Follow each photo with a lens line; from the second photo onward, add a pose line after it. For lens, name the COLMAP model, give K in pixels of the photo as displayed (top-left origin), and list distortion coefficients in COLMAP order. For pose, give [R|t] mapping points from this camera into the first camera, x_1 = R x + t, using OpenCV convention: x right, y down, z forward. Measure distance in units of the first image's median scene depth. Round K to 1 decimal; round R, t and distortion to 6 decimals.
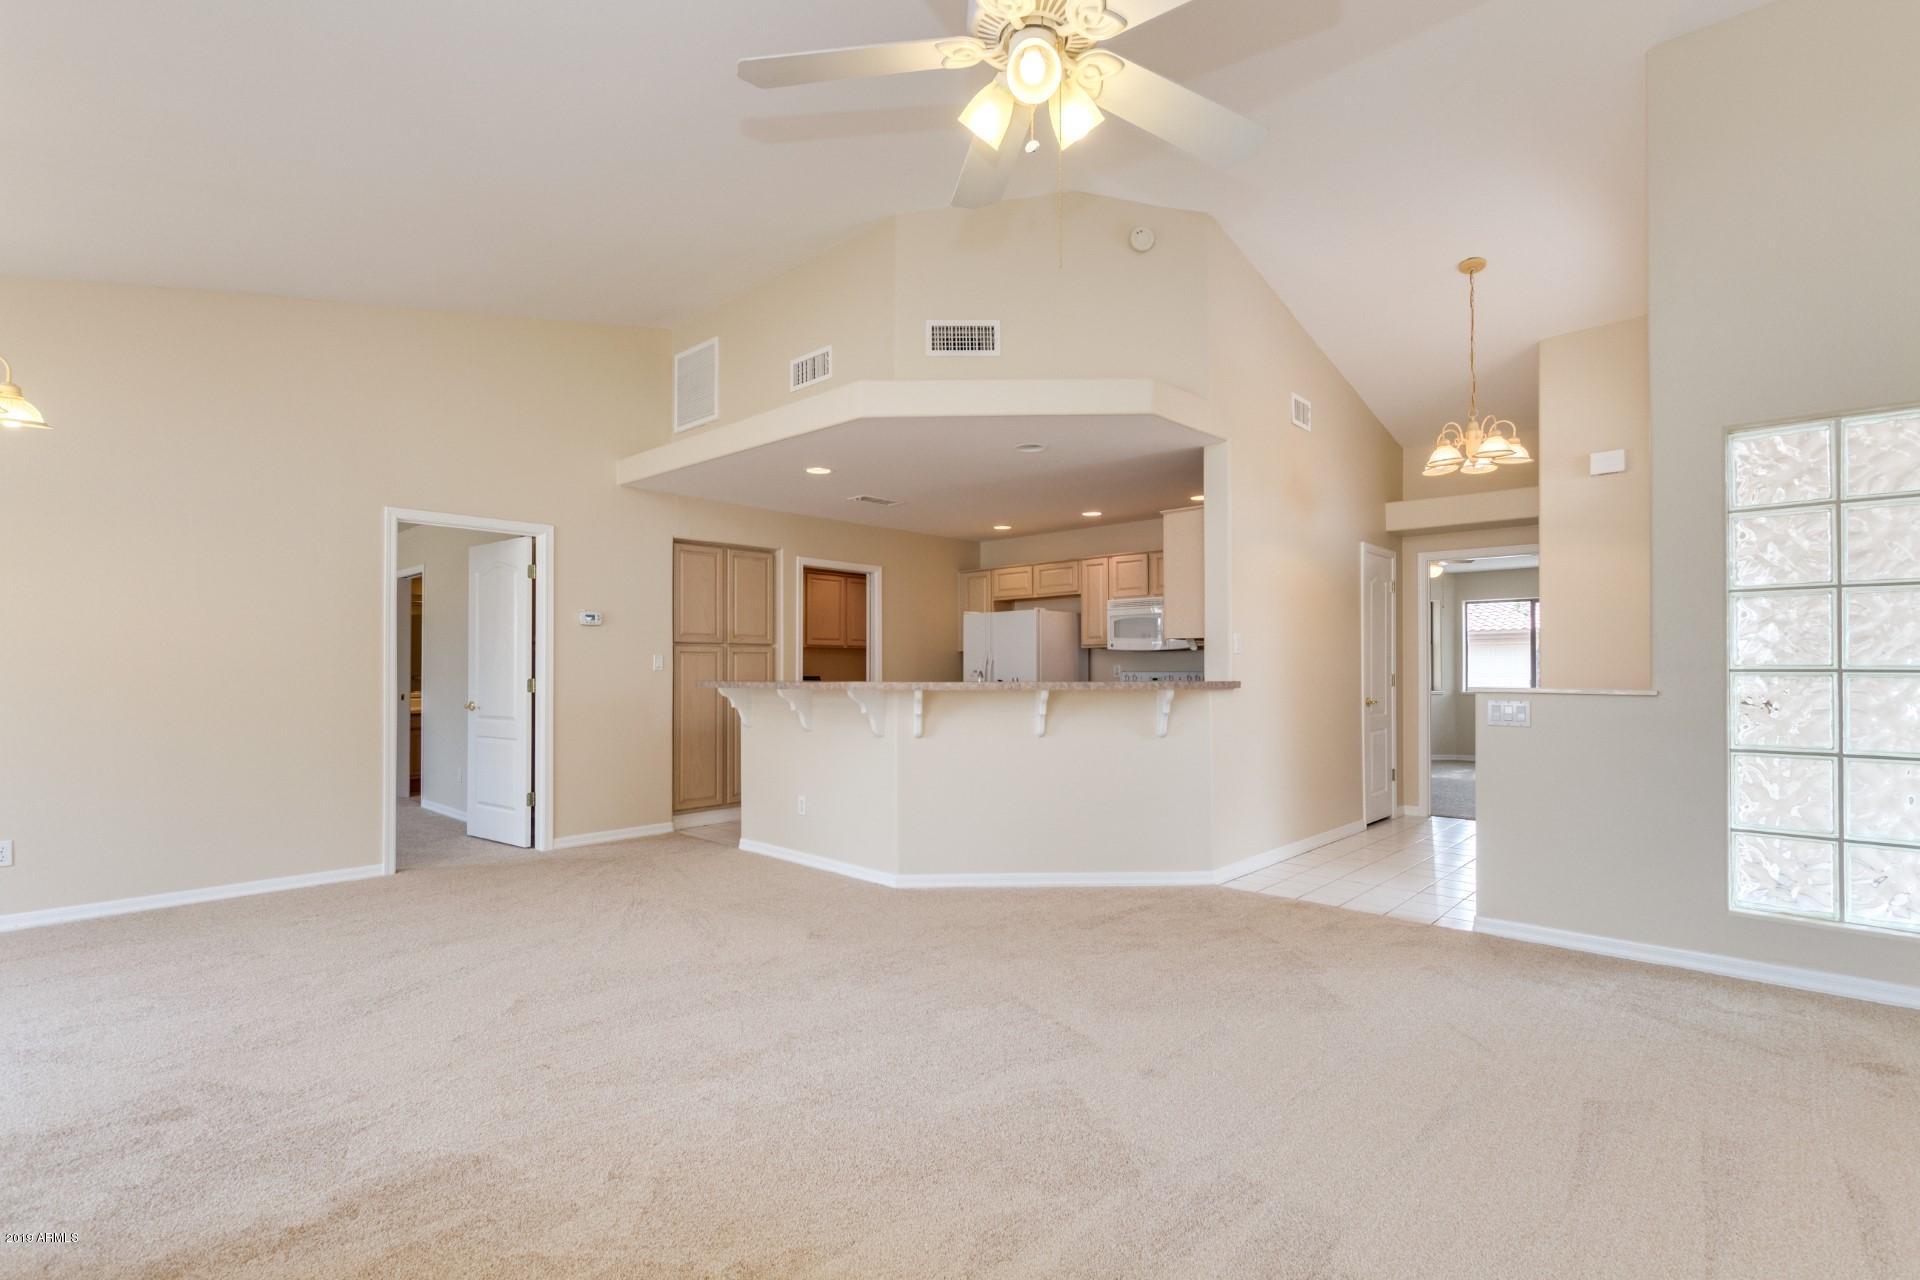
lens RADIAL K [[869.5, 0, 984.1], [0, 869.5, 658.0], [0, 0, 1]] dist [0.000053, 0.000106]
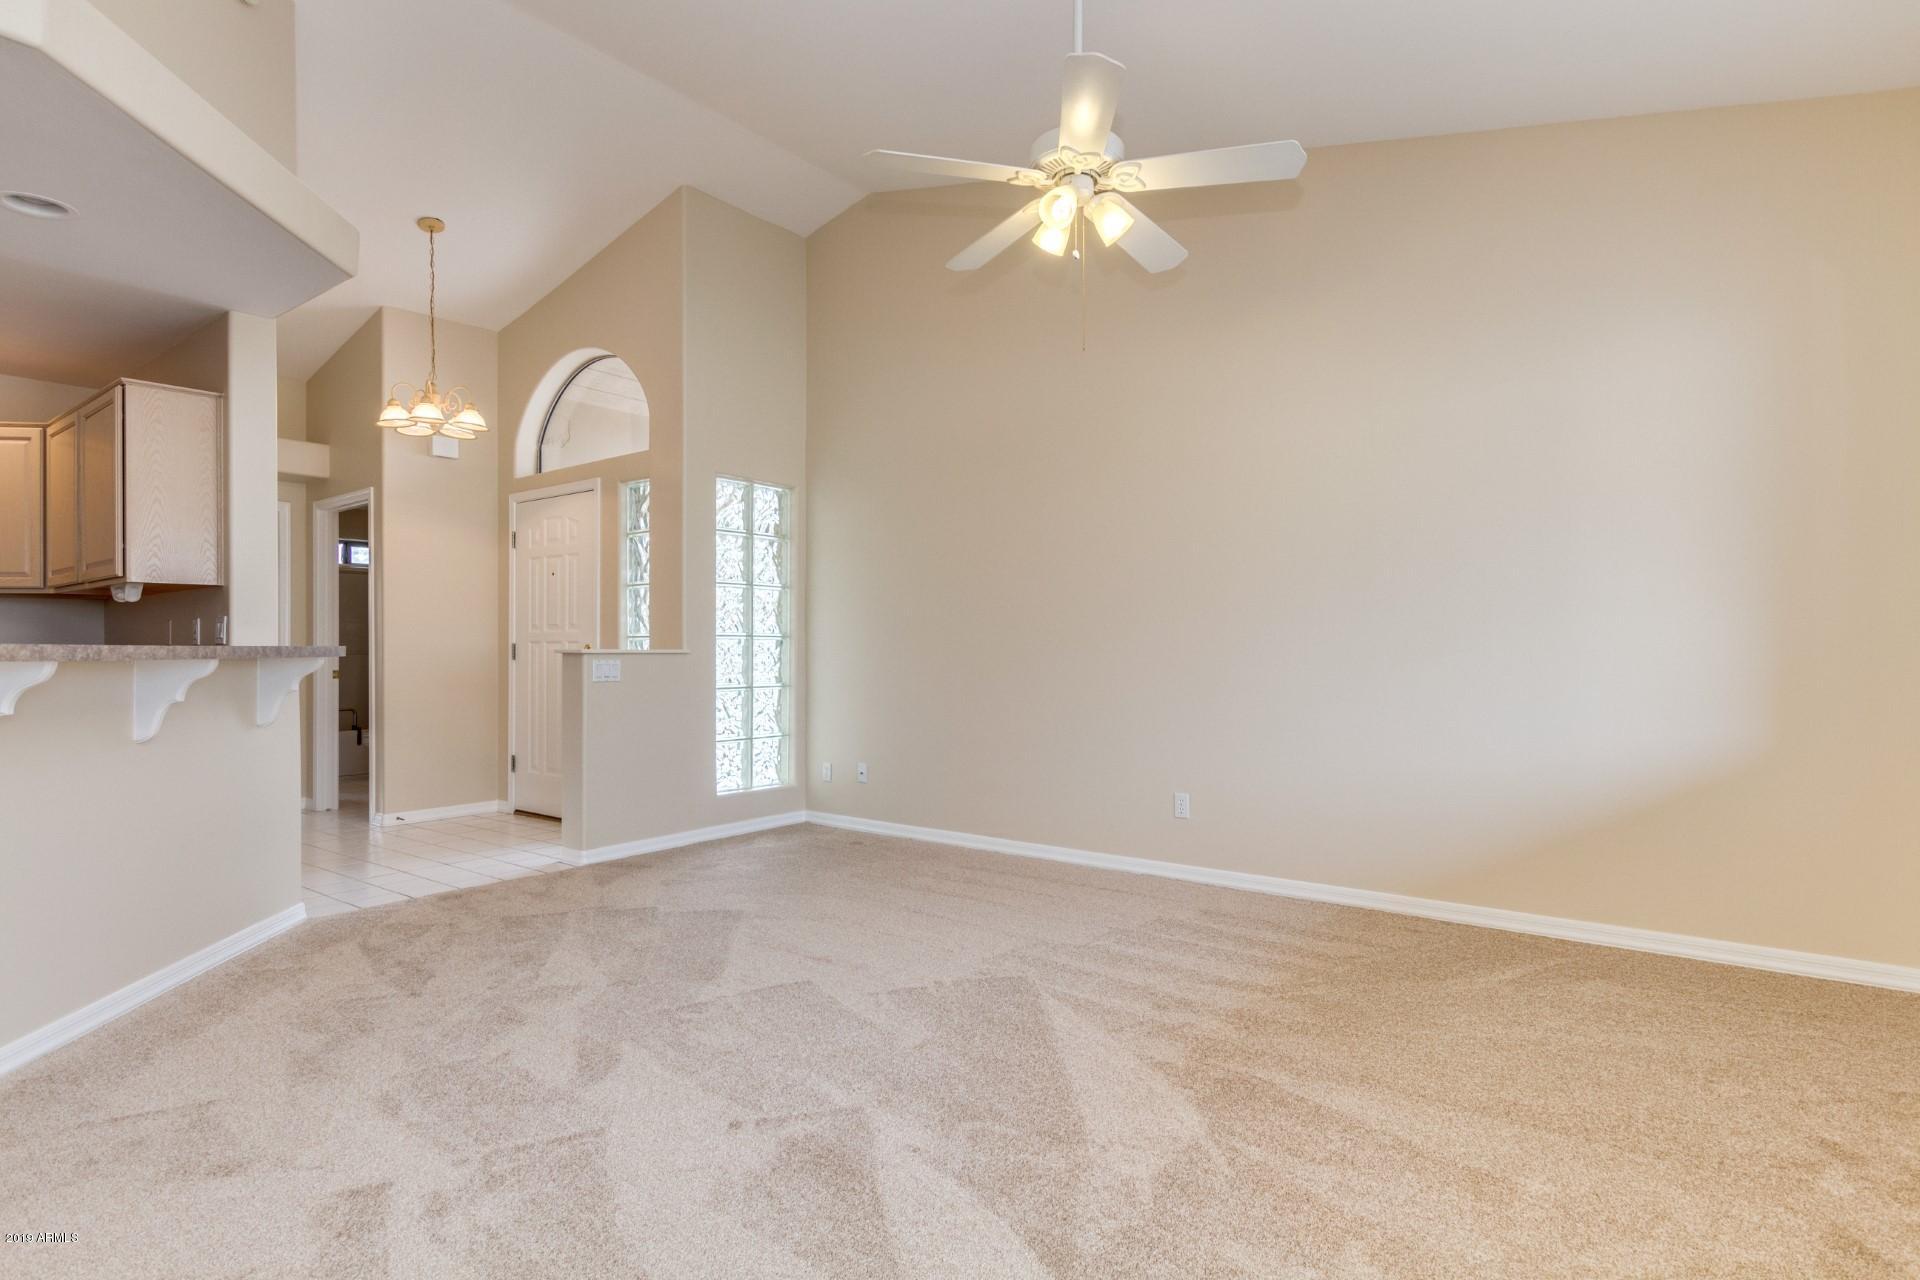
lens RADIAL K [[913.0, 0, 966.4], [0, 913.0, 650.5], [0, 0, 1]] dist [0.000223, -0.000051]
pose [[-0.031701, -0.006160, 0.999478, -0.670097], [-0.009201, 0.999940, 0.005871, 0.023589], [-0.999455, -0.009010, -0.031756, 0.570145]]
